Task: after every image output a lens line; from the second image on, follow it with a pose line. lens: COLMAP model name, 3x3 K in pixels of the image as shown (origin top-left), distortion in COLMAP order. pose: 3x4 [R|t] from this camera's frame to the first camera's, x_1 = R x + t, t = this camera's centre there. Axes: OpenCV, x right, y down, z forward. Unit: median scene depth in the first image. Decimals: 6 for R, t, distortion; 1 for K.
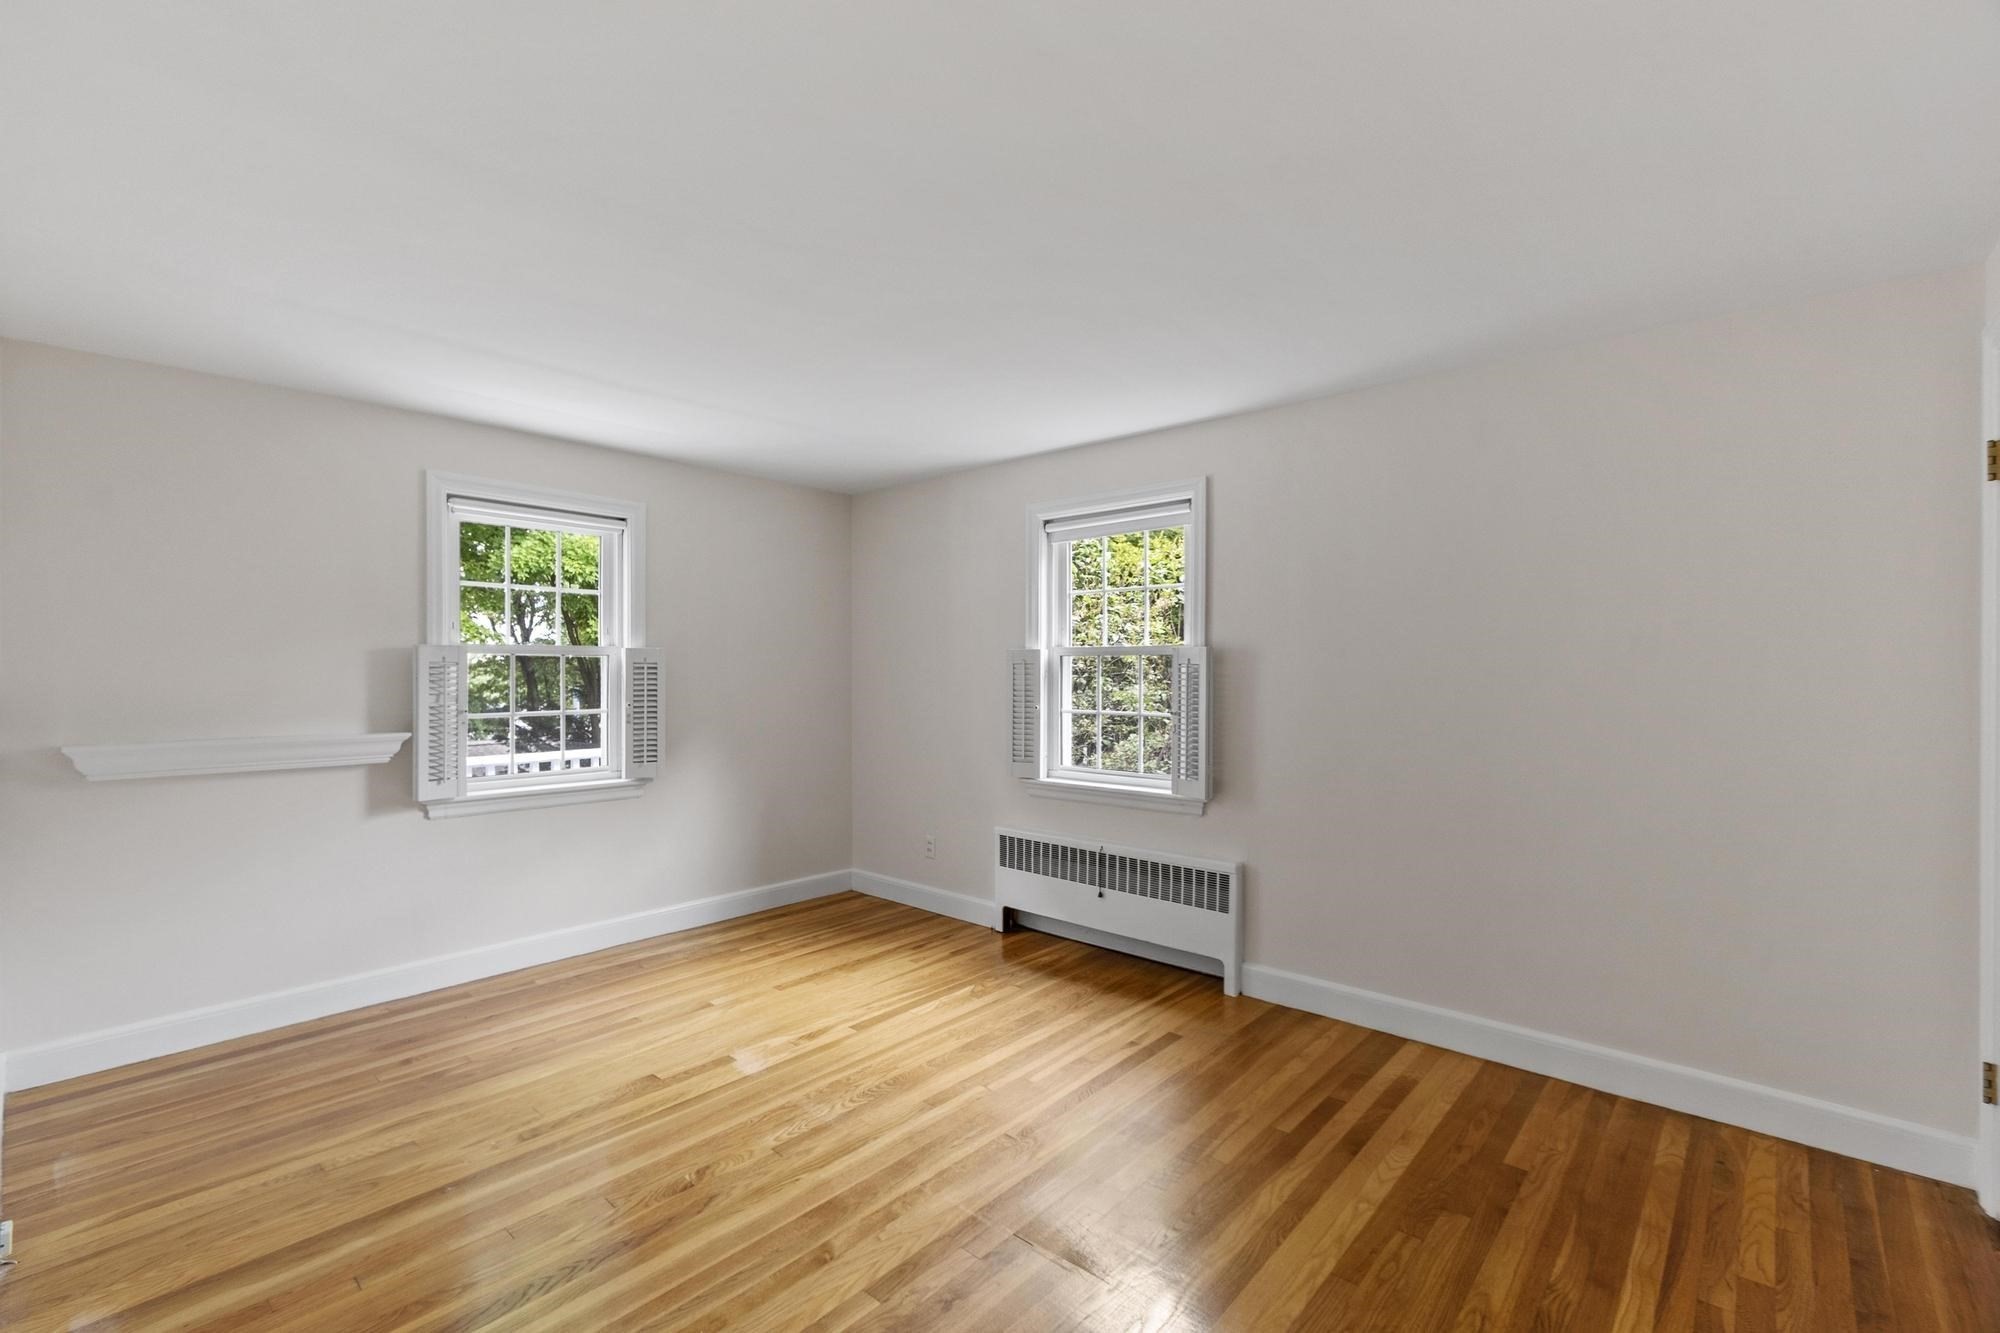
lens RADIAL K [[871.6, 0, 952.4], [0, 871.6, 668.5], [0, 0, 1]] dist [0.001578, -0.000111]
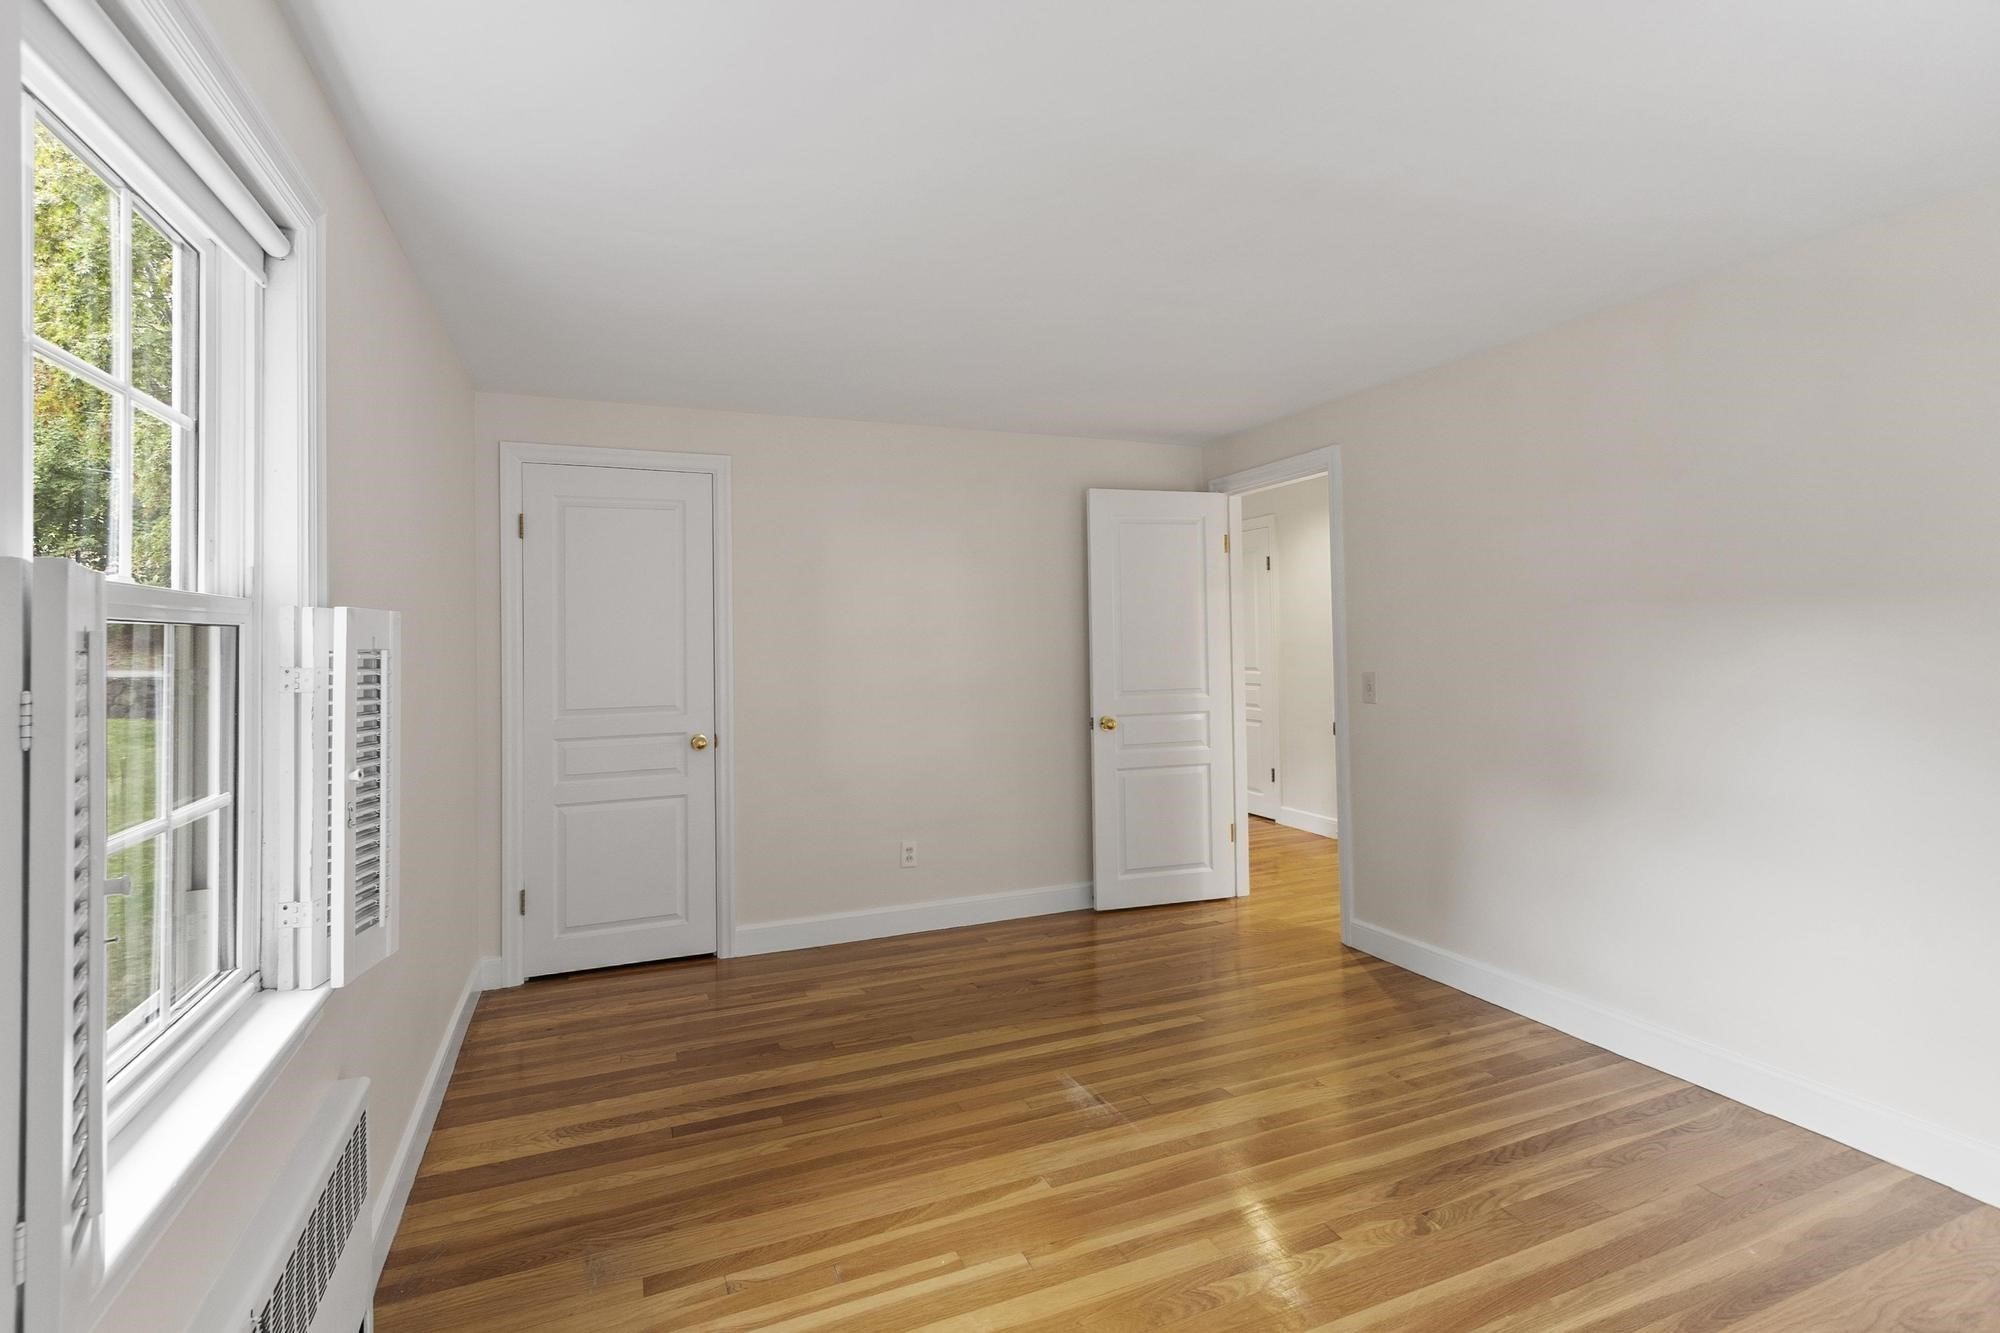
lens RADIAL K [[871.6, 0, 952.4], [0, 871.6, 668.5], [0, 0, 1]] dist [0.001578, -0.000111]
pose [[-0.902698, 0.001452, 0.430272, -0.208606], [0.013943, 0.999568, 0.025877, -0.002153], [-0.430048, 0.029359, -0.902329, 1.702765]]
